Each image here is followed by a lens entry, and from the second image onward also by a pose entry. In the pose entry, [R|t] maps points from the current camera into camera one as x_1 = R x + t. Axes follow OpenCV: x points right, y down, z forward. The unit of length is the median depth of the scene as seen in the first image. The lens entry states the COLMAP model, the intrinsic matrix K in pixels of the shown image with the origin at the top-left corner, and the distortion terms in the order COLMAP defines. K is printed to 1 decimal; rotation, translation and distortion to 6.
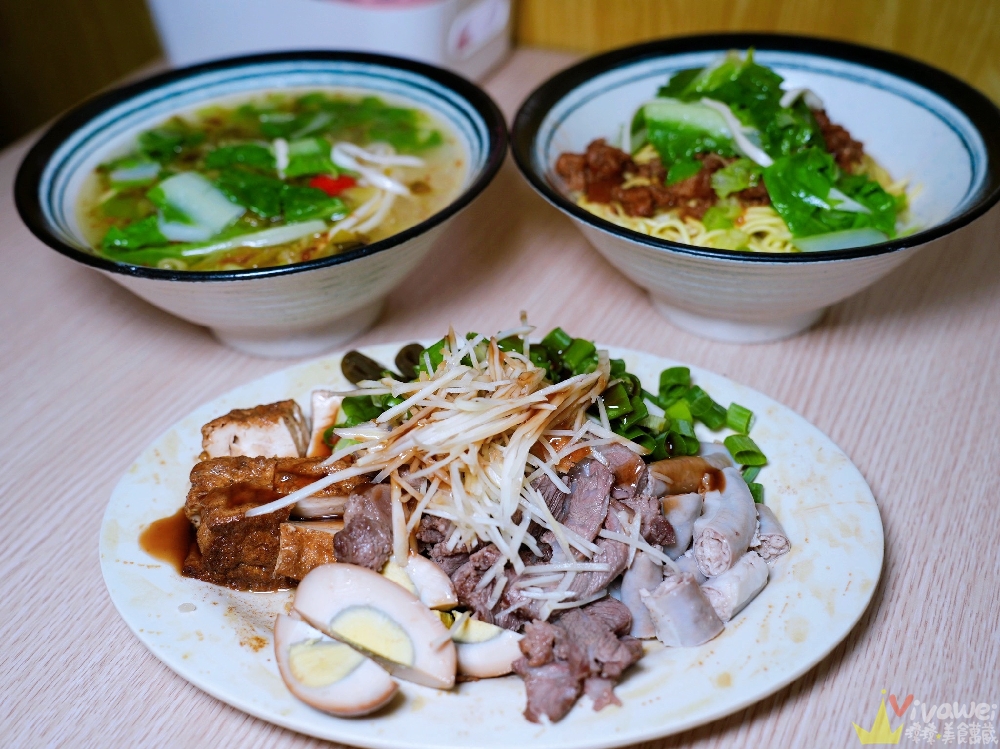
lens RADIAL K [[1119.6, 0, 500.0], [0, 1119.6, 374.5], [0, 0, 1]] dist [-0.002013, 0.113536]
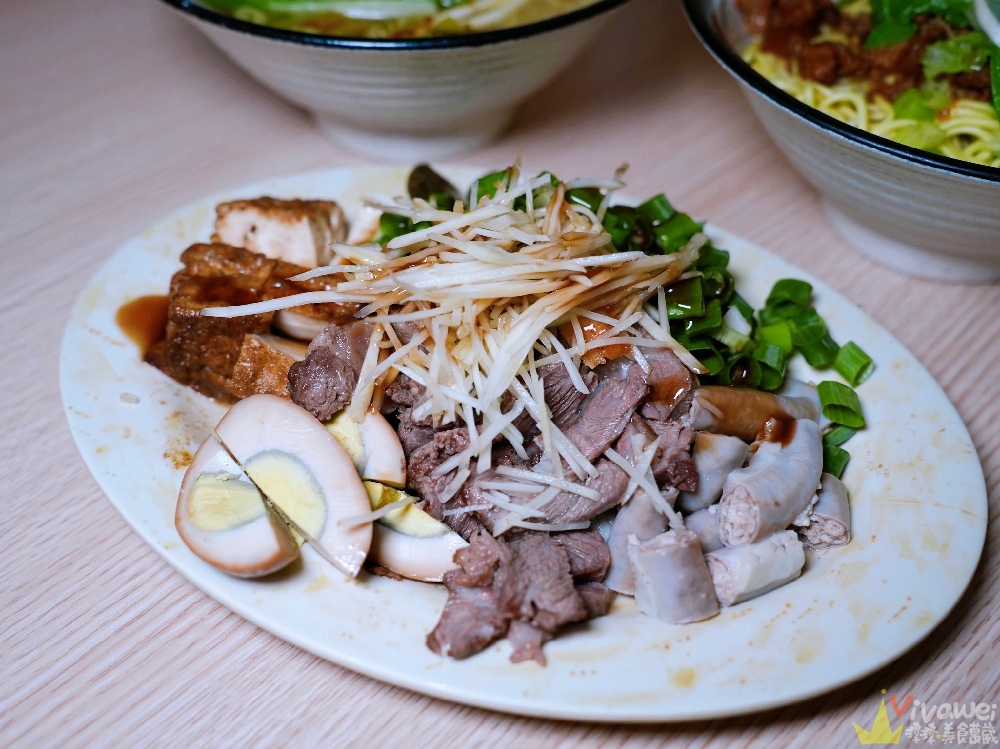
lens RADIAL K [[1119.6, 0, 500.0], [0, 1119.6, 374.5], [0, 0, 1]] dist [-0.002013, 0.113536]
pose [[0.941787, 0.271293, -0.198588, 0.158197], [-0.244074, 0.957911, 0.151114, -0.012340], [0.231225, -0.093847, 0.968363, 0.215237]]
